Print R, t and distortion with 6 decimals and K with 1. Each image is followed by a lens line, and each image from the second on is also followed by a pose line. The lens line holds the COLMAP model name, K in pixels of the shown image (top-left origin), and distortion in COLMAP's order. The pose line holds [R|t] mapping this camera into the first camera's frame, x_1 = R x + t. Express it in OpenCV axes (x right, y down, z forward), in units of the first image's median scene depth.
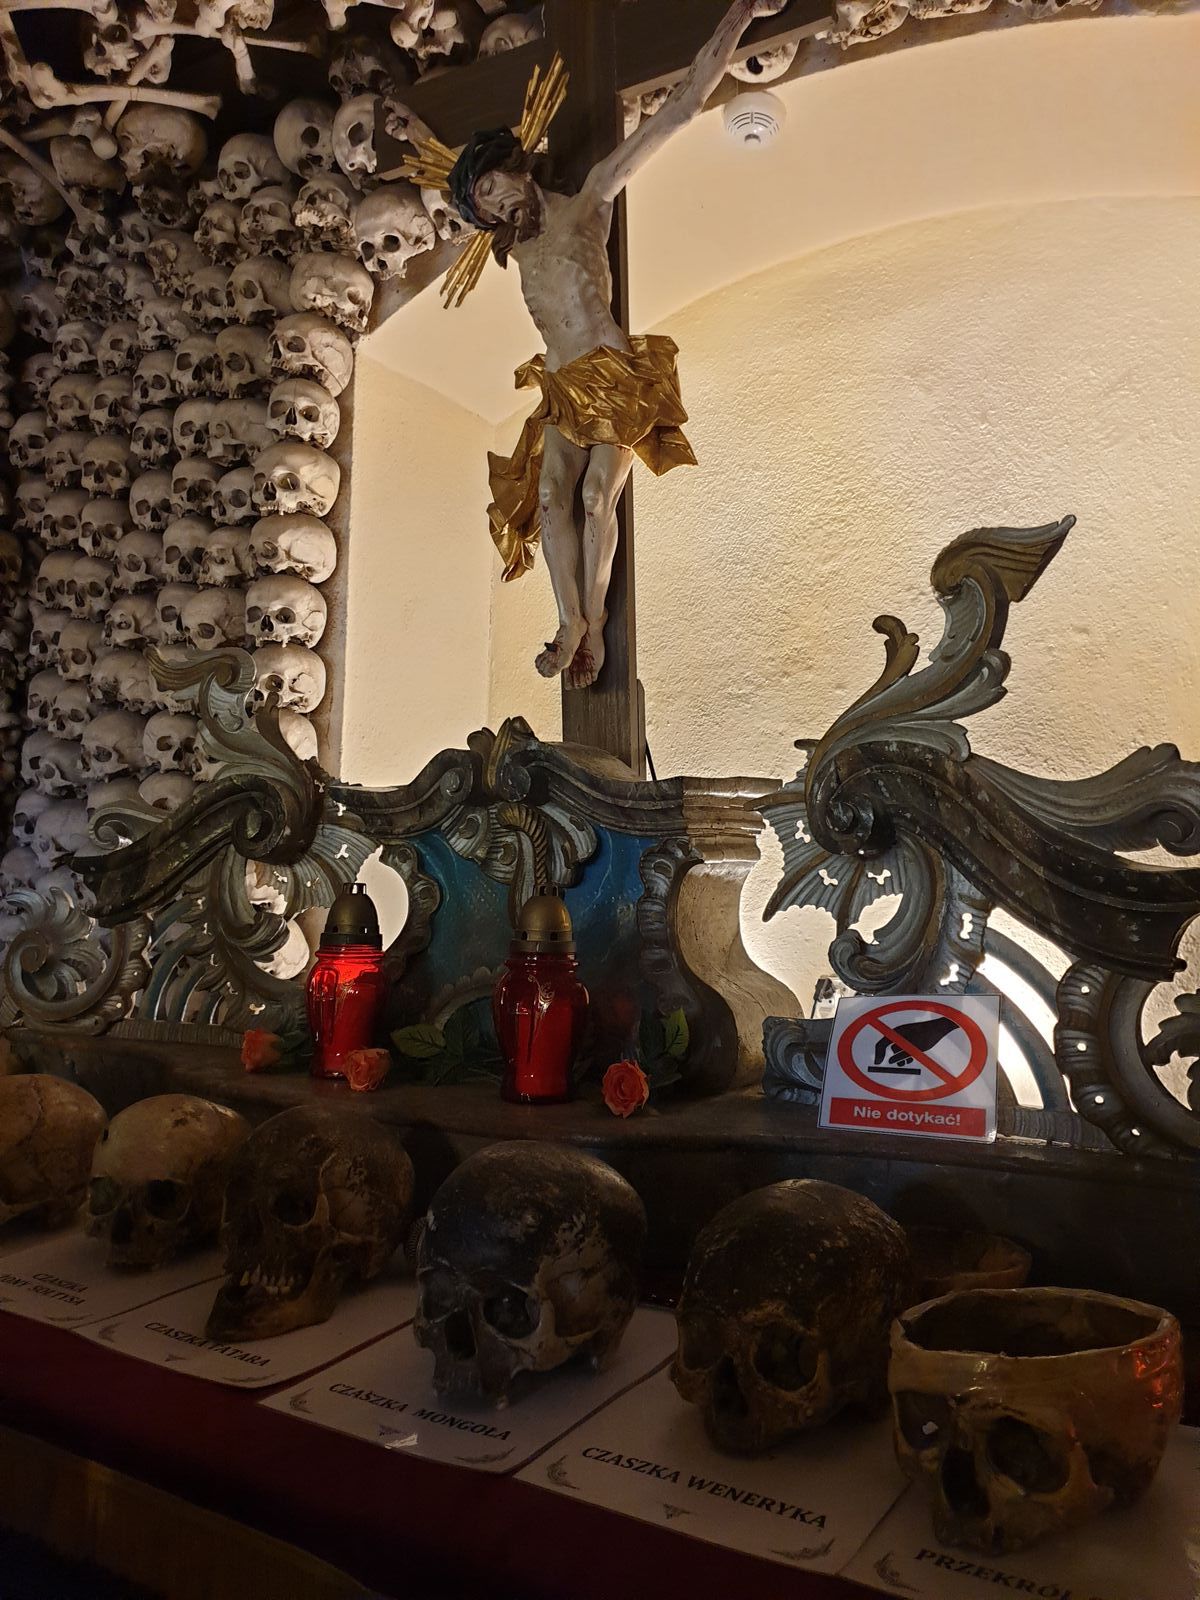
lens RADIAL K [[1235.7, 0, 591.6], [0, 1235.7, 804.5], [0, 0, 1]] dist [0.038701, -0.032113]
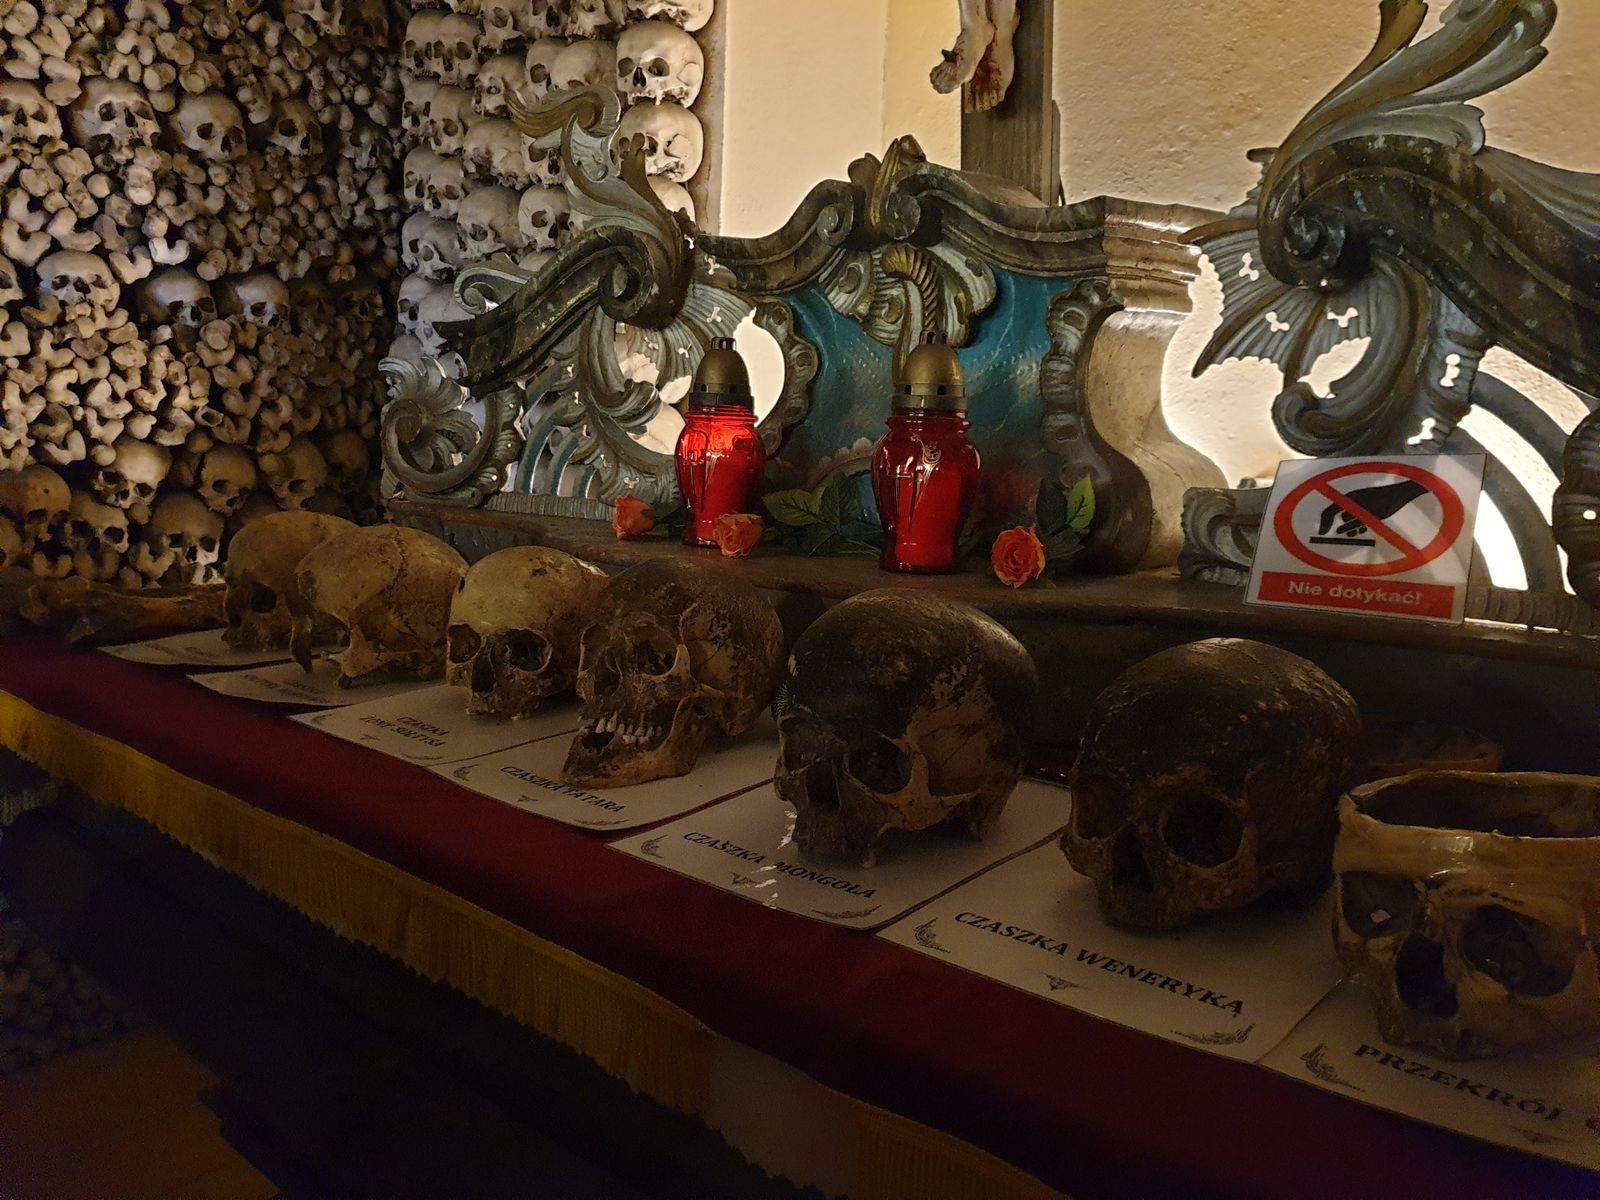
lens RADIAL K [[1235.7, 0, 805.5], [0, 1235.7, 594.7], [0, 0, 1]] dist [0.038701, -0.032113]
pose [[0.989139, 0.031644, -0.143540, 0.003419], [-0.001423, 0.978567, 0.205925, 0.066273], [0.146979, -0.203484, 0.967983, 0.102085]]
